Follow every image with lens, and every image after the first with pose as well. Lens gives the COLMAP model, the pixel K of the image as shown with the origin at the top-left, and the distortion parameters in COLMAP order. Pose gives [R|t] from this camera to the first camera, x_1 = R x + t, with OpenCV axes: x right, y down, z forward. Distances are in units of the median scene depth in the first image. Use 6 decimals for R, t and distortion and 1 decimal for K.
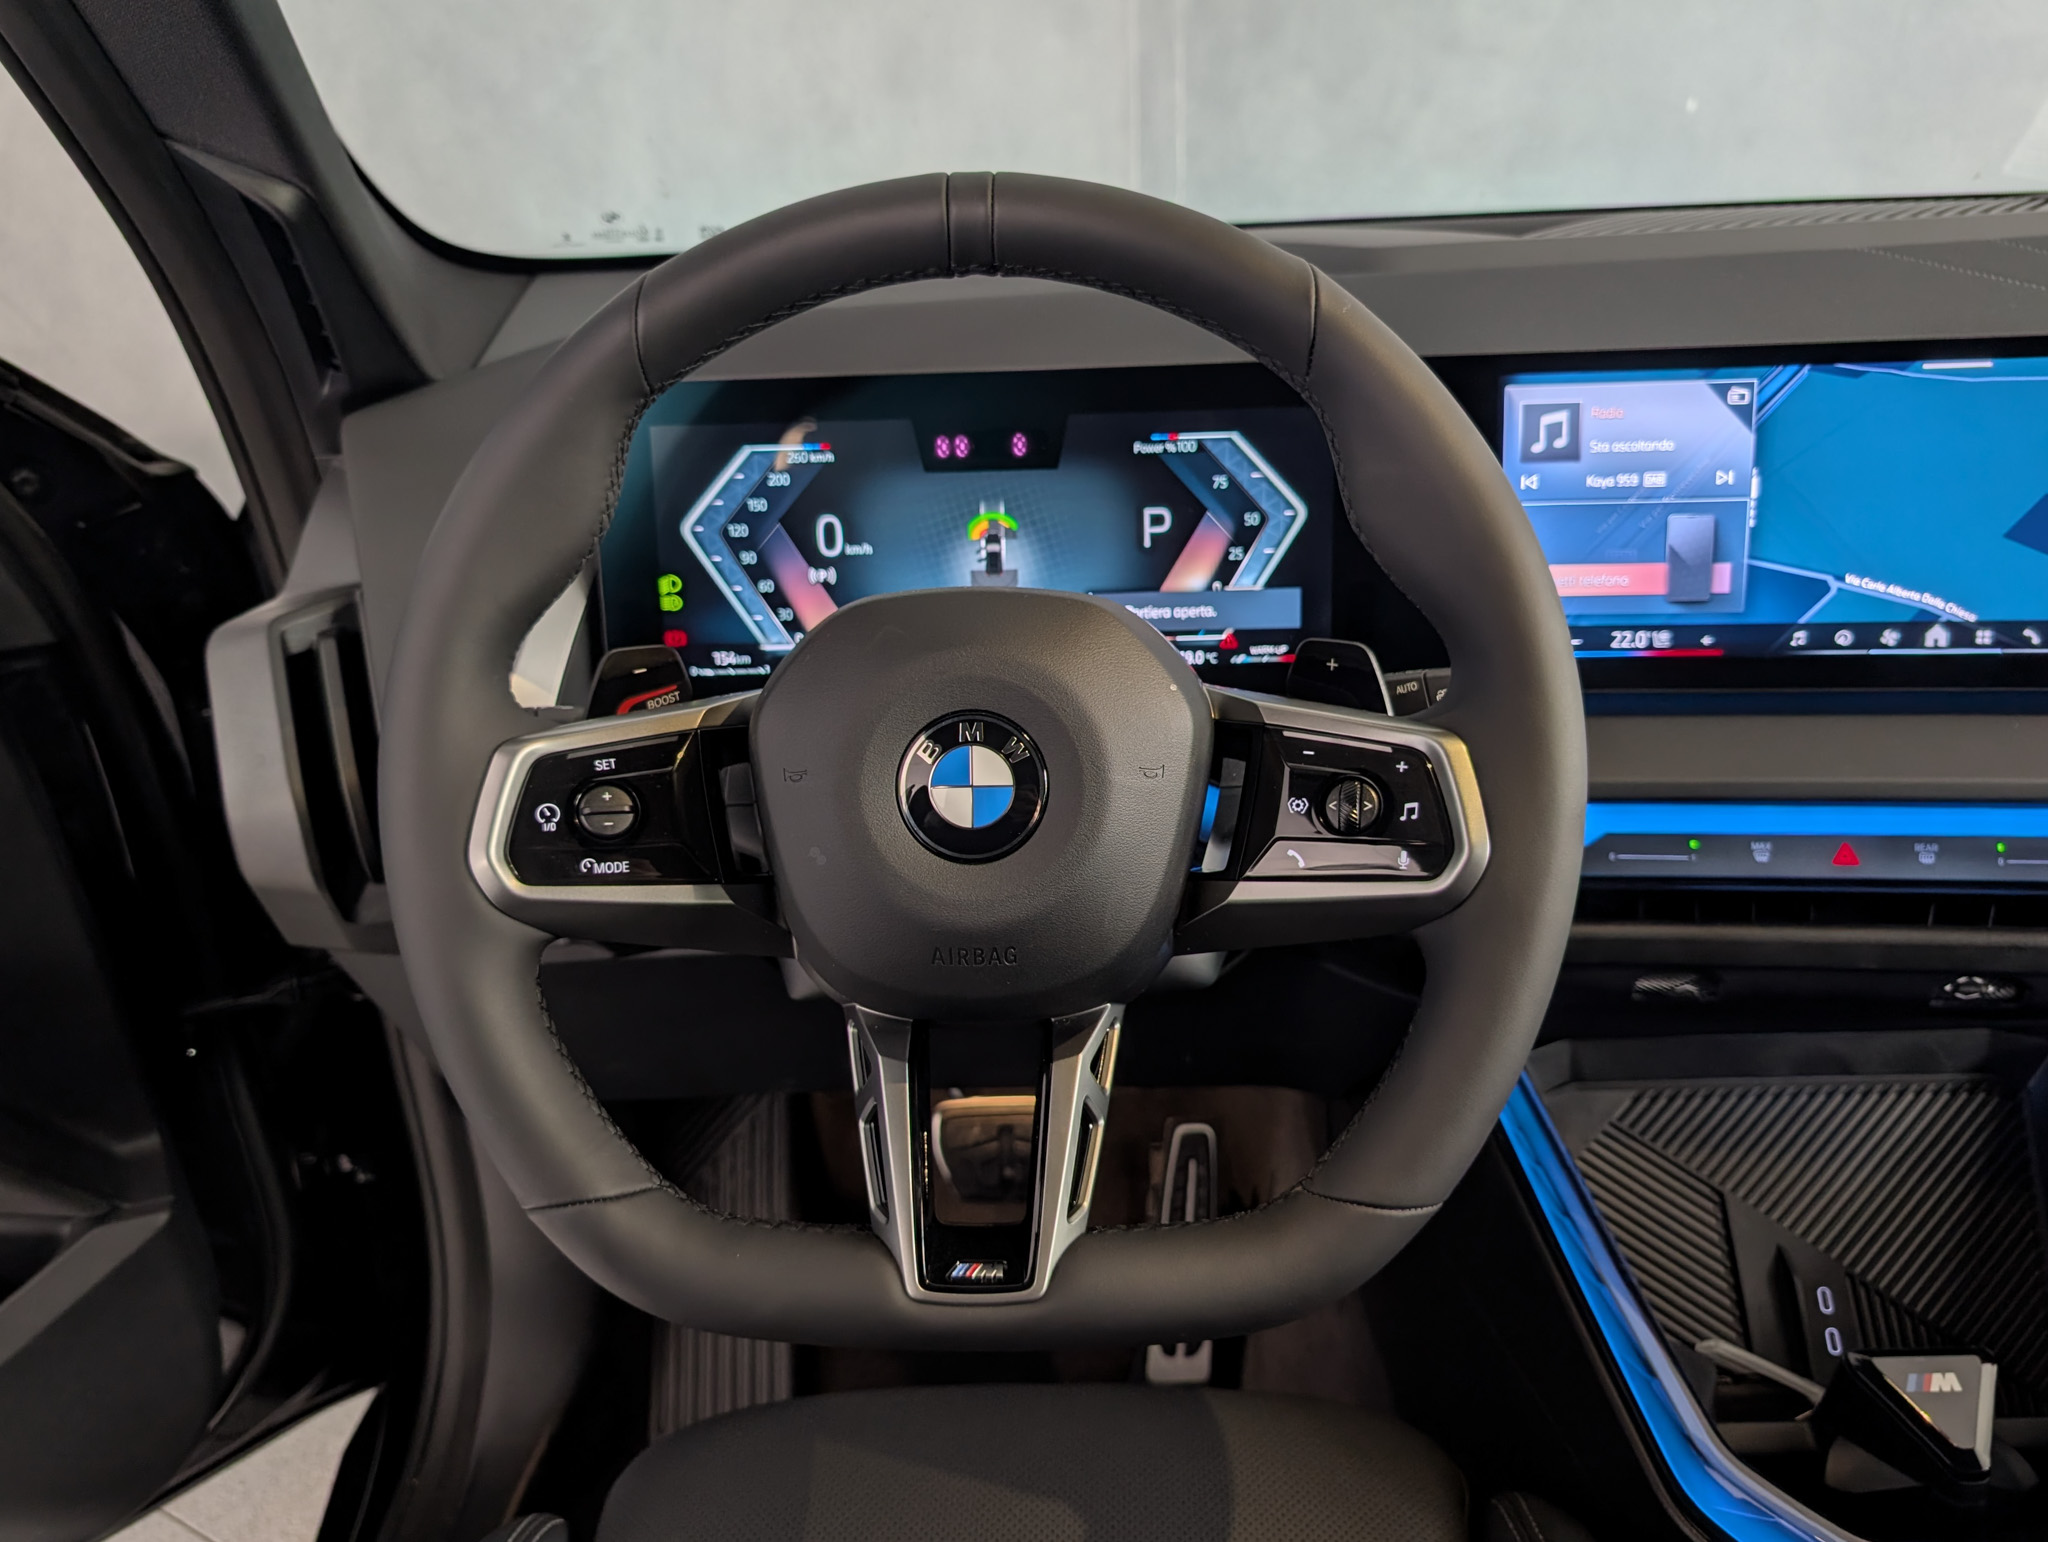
lens RADIAL K [[1506.1, 0, 1024.0], [0, 1506.1, 771.0], [0, 0, 1]] dist [0.024003, -0.002364]
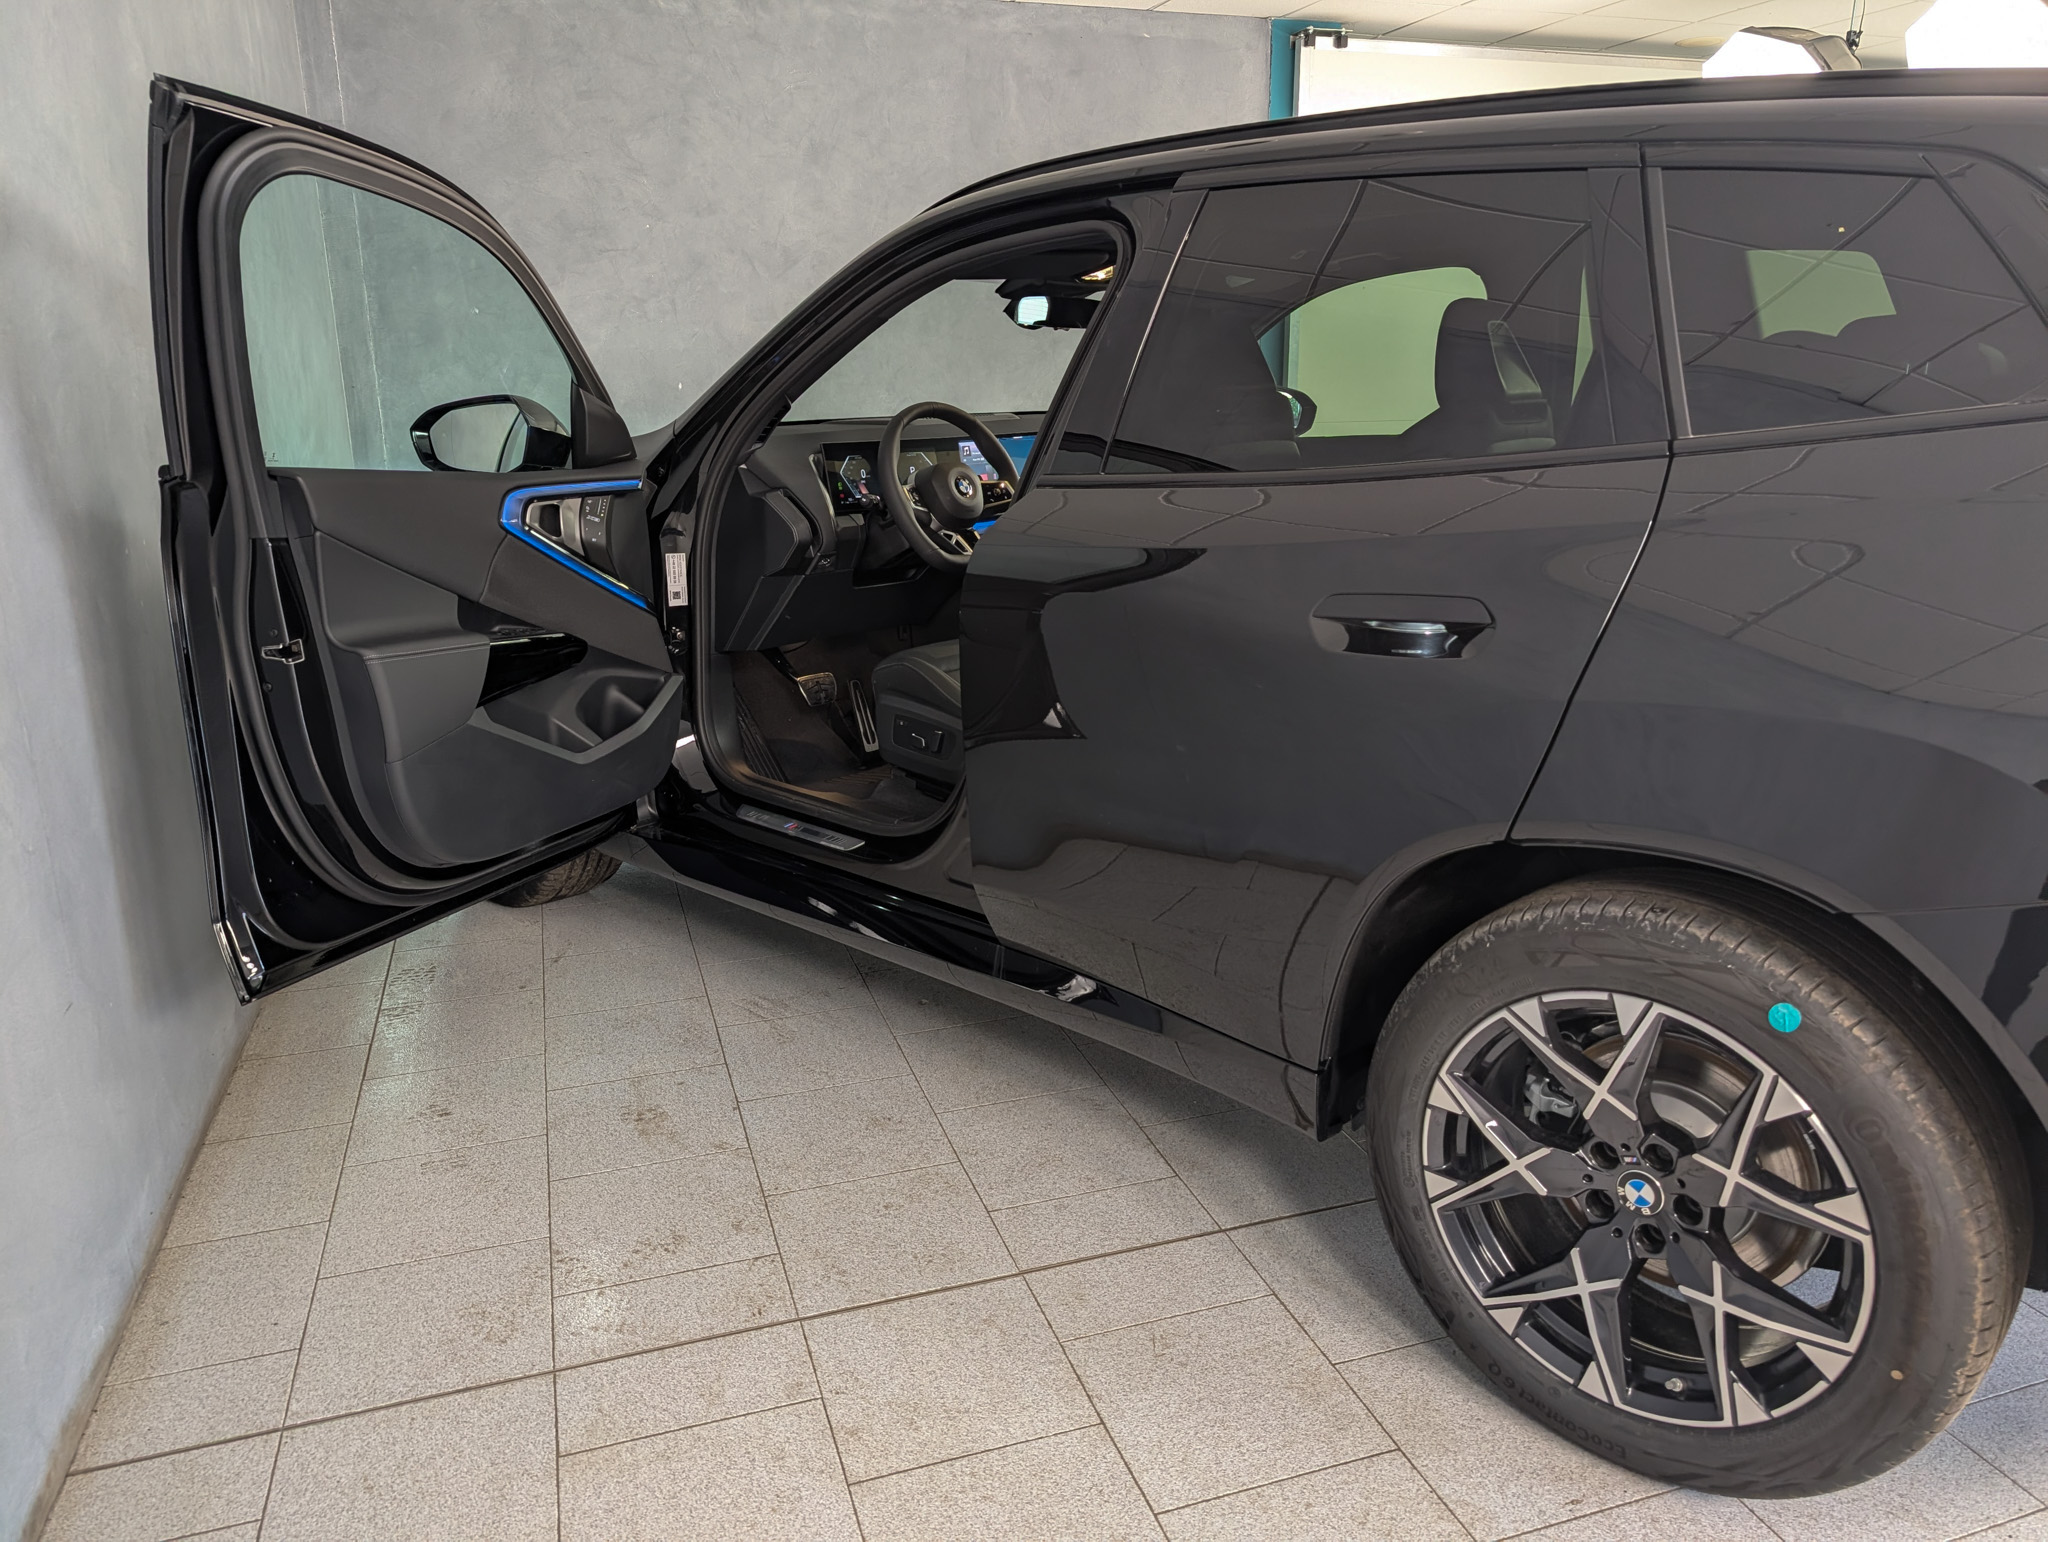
lens RADIAL K [[1506.1, 0, 1024.0], [0, 1506.1, 771.0], [0, 0, 1]] dist [0.024003, -0.002364]
pose [[0.673524, -0.161565, 0.721292, -3.487274], [0.263088, 0.964316, -0.029664, 1.068596], [-0.690760, 0.209743, 0.691996, -2.560786]]
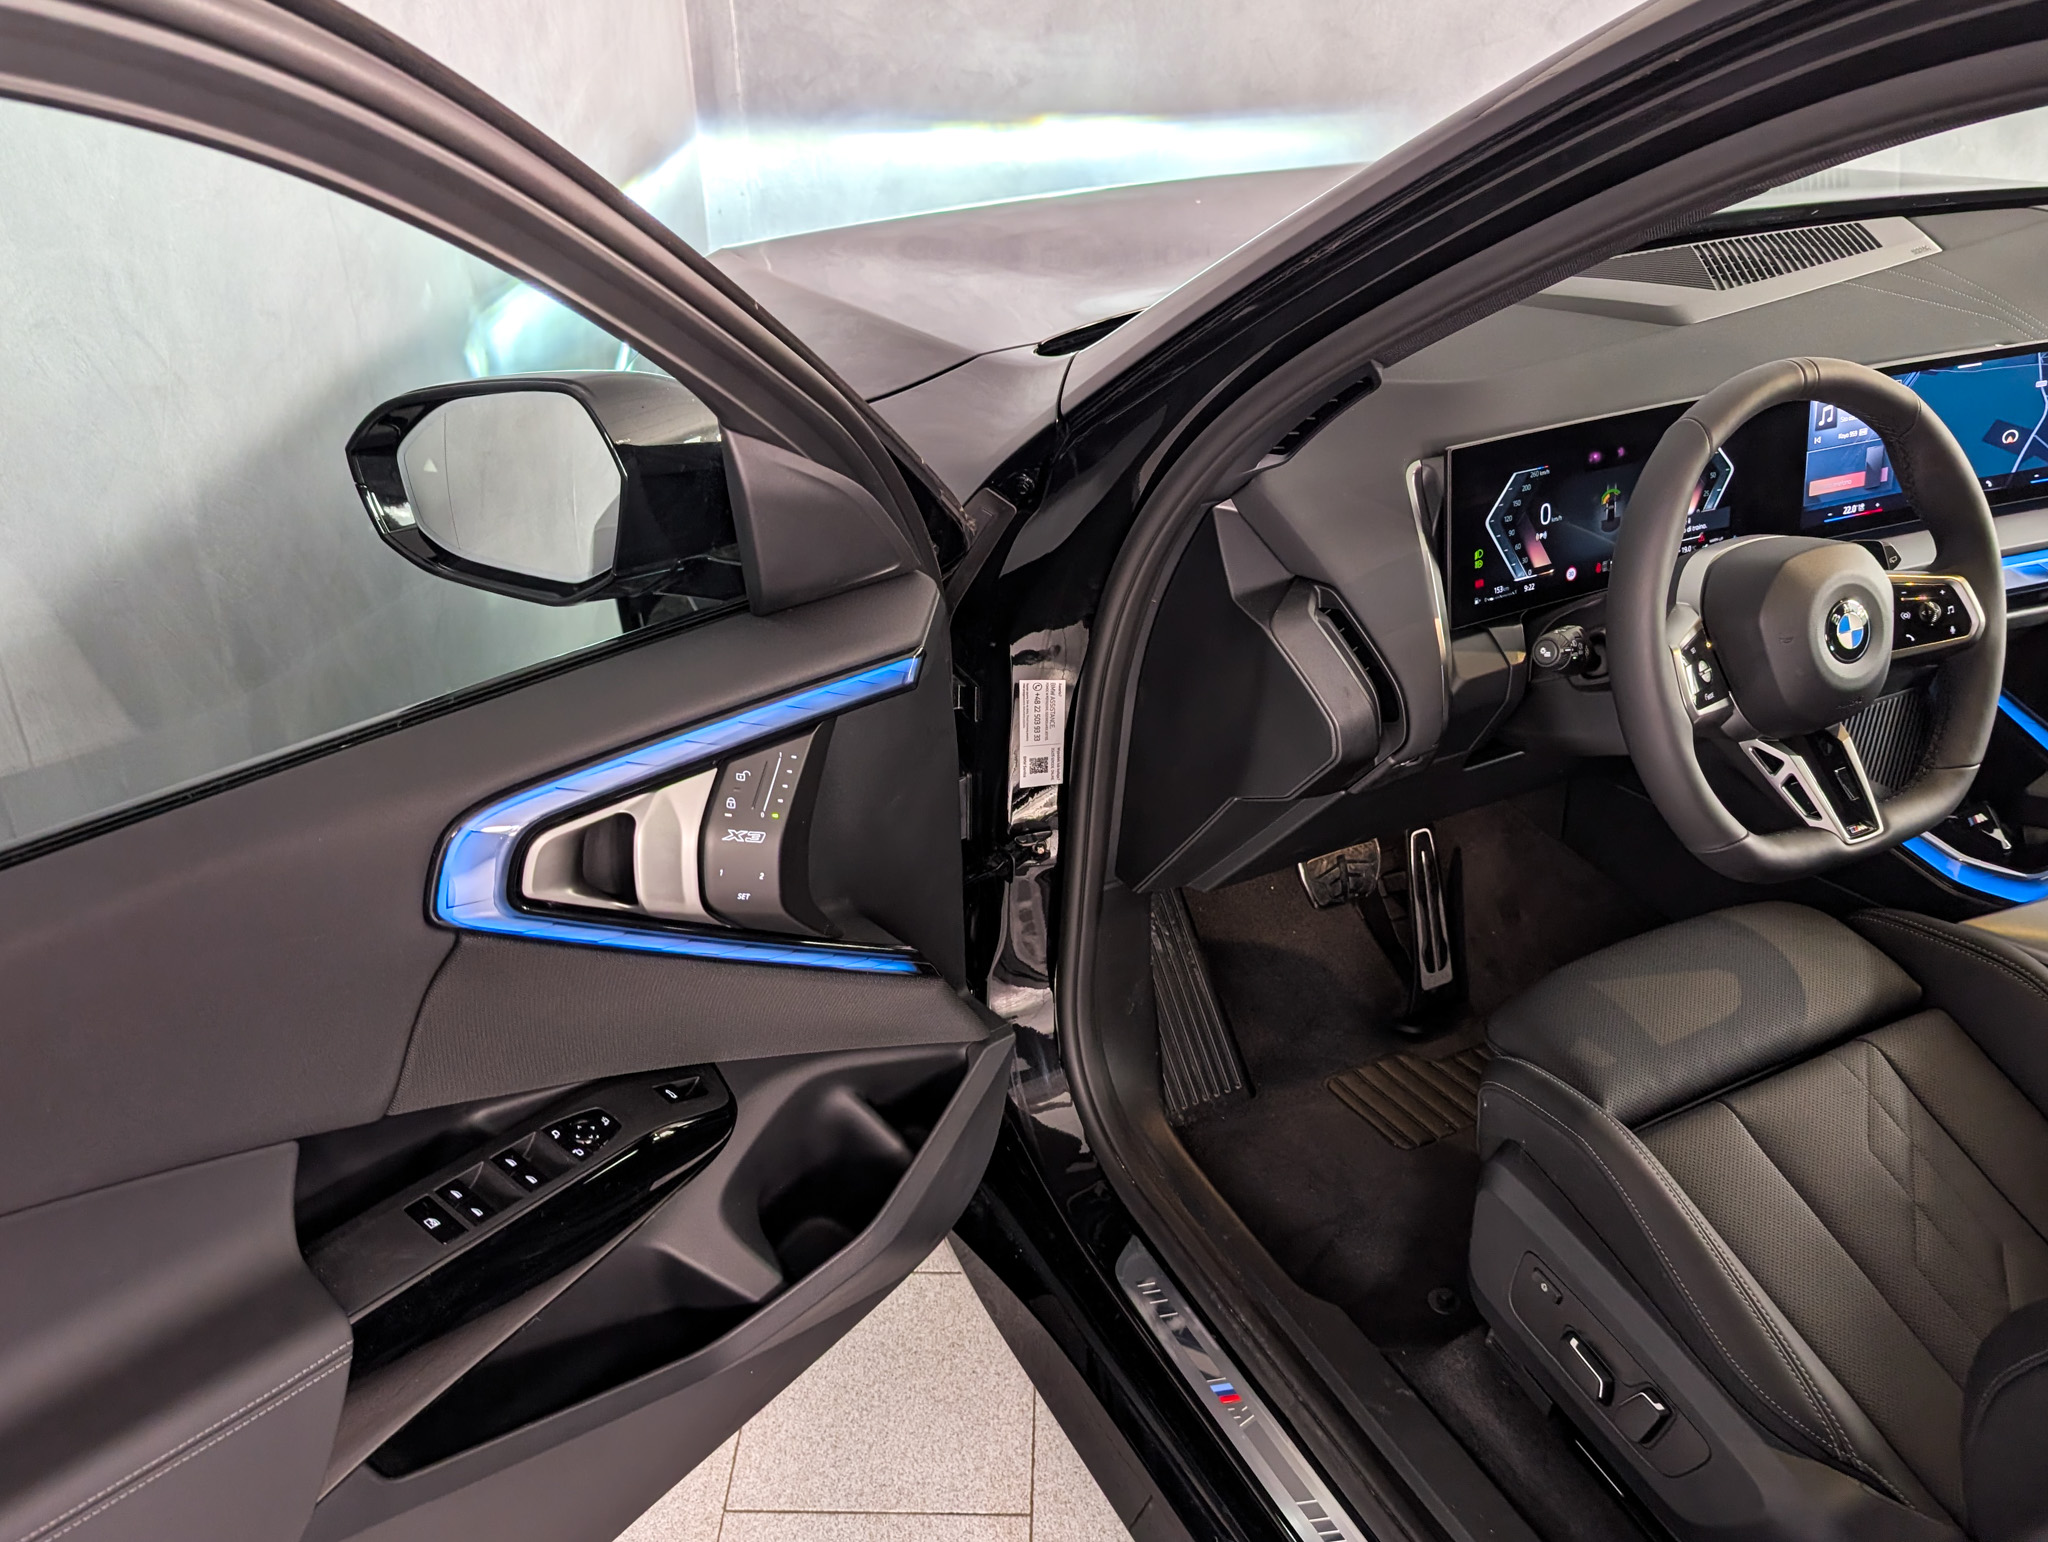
lens RADIAL K [[1613.8, 0, 1024.0], [0, 1613.8, 771.0], [0, 0, 1]] dist [0.025612, -0.013476]
pose [[0.875283, -0.213859, 0.433757, -1.614746], [0.154035, 0.973482, 0.169136, -0.284432], [-0.458425, -0.081228, 0.885013, -0.478721]]
